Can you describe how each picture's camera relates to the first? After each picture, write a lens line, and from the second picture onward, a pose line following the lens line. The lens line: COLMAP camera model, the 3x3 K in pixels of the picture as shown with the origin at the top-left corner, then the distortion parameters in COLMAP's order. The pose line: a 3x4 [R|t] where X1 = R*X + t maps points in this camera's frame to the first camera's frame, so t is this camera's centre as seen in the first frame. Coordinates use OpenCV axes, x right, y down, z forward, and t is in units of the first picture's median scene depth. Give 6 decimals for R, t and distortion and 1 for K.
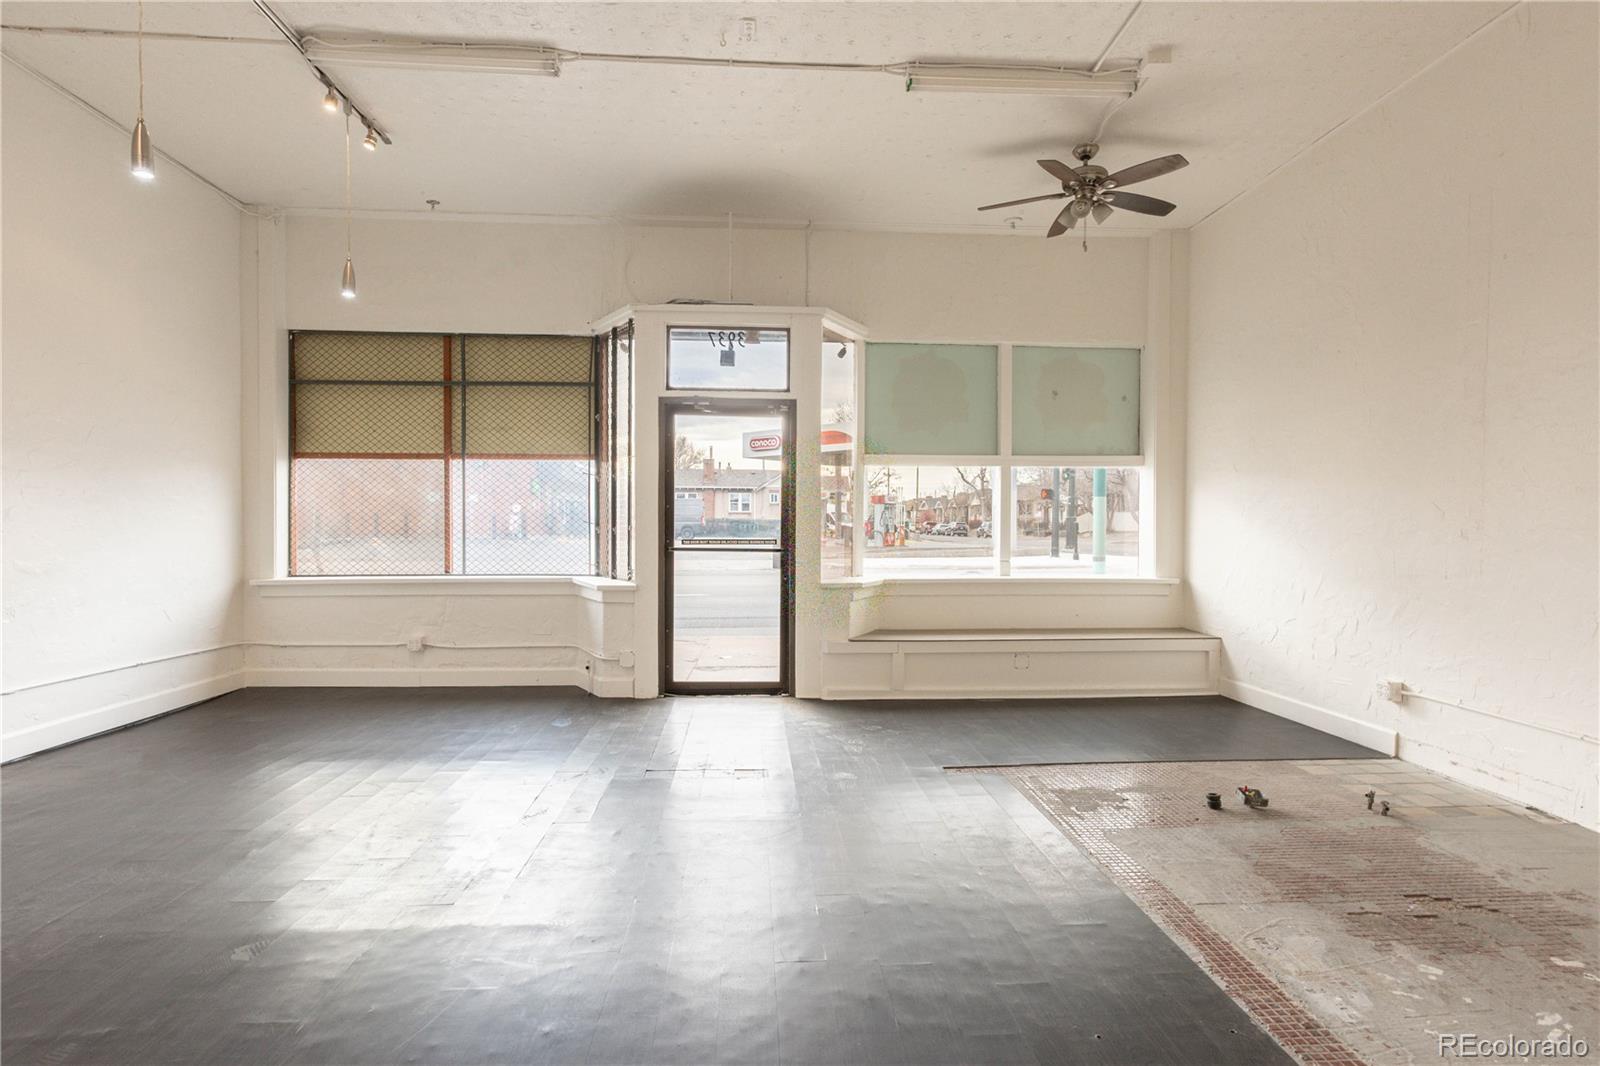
lens RADIAL K [[793.5, 0, 800.1], [0, 793.5, 537.2], [0, 0, 1]] dist [-0.000716, -0.000257]
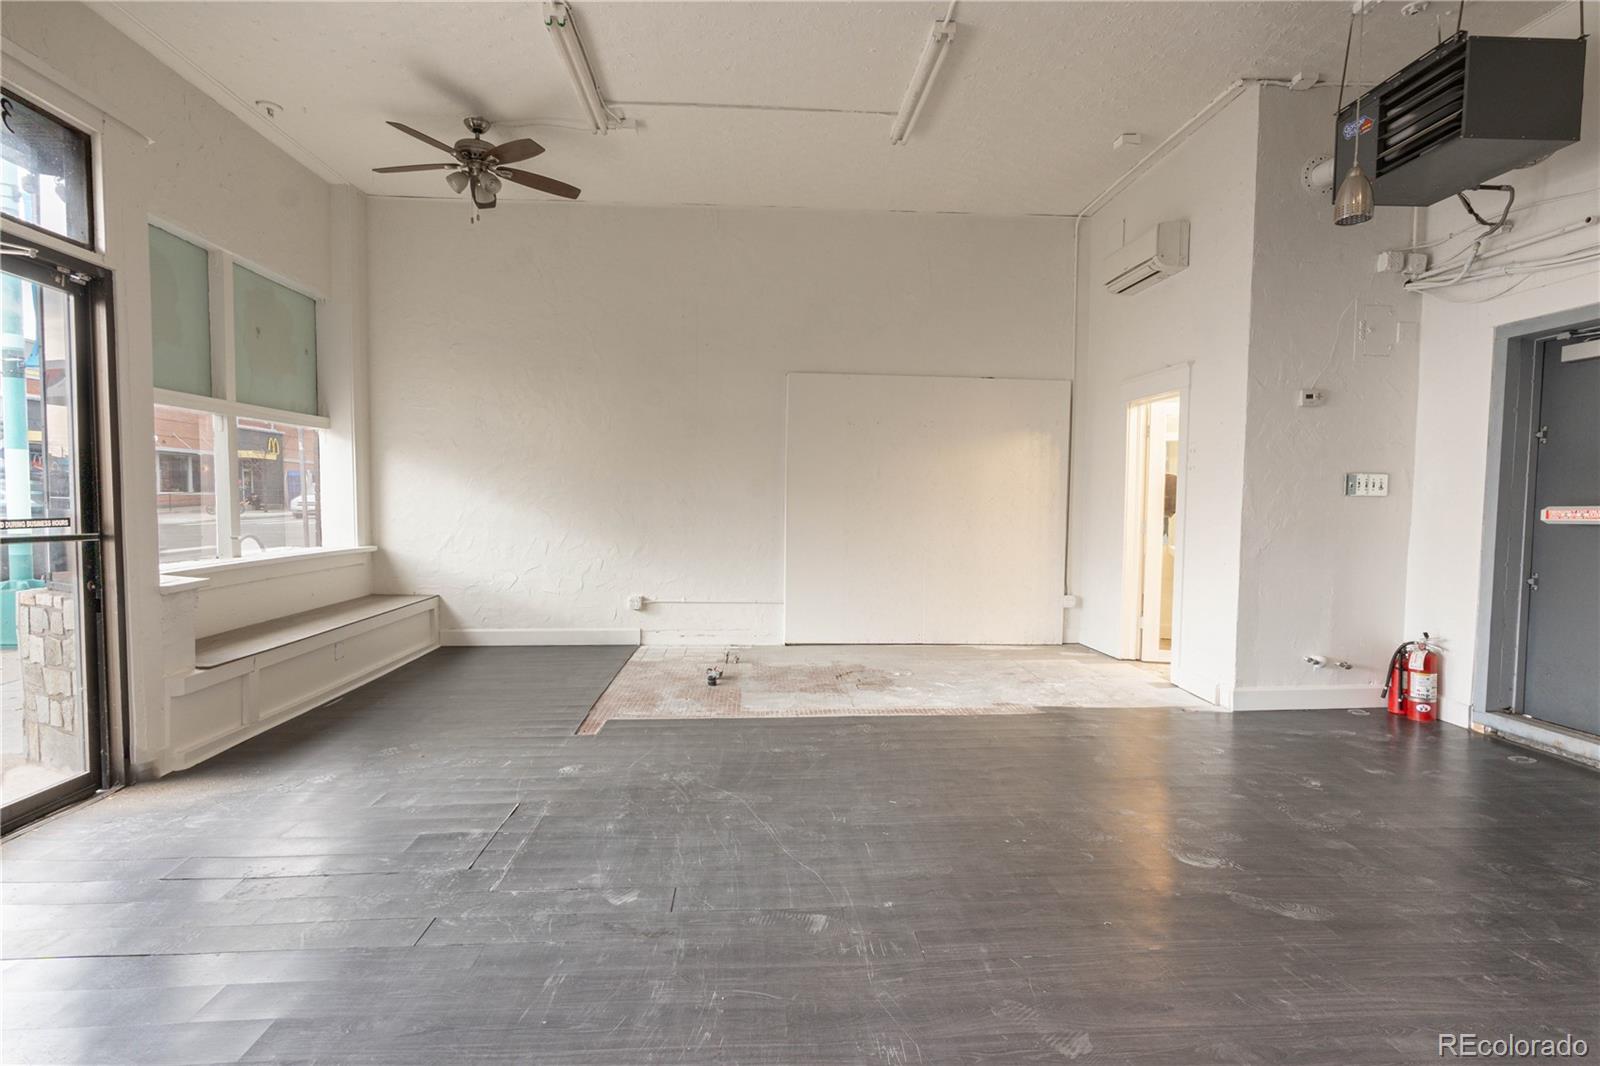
lens RADIAL K [[793.5, 0, 800.1], [0, 793.5, 537.2], [0, 0, 1]] dist [-0.000716, -0.000257]
pose [[-0.008389, -0.051573, 0.998634, -0.576144], [0.007447, 0.998638, 0.051636, -0.007654], [-0.999937, 0.007870, -0.007994, 0.504936]]
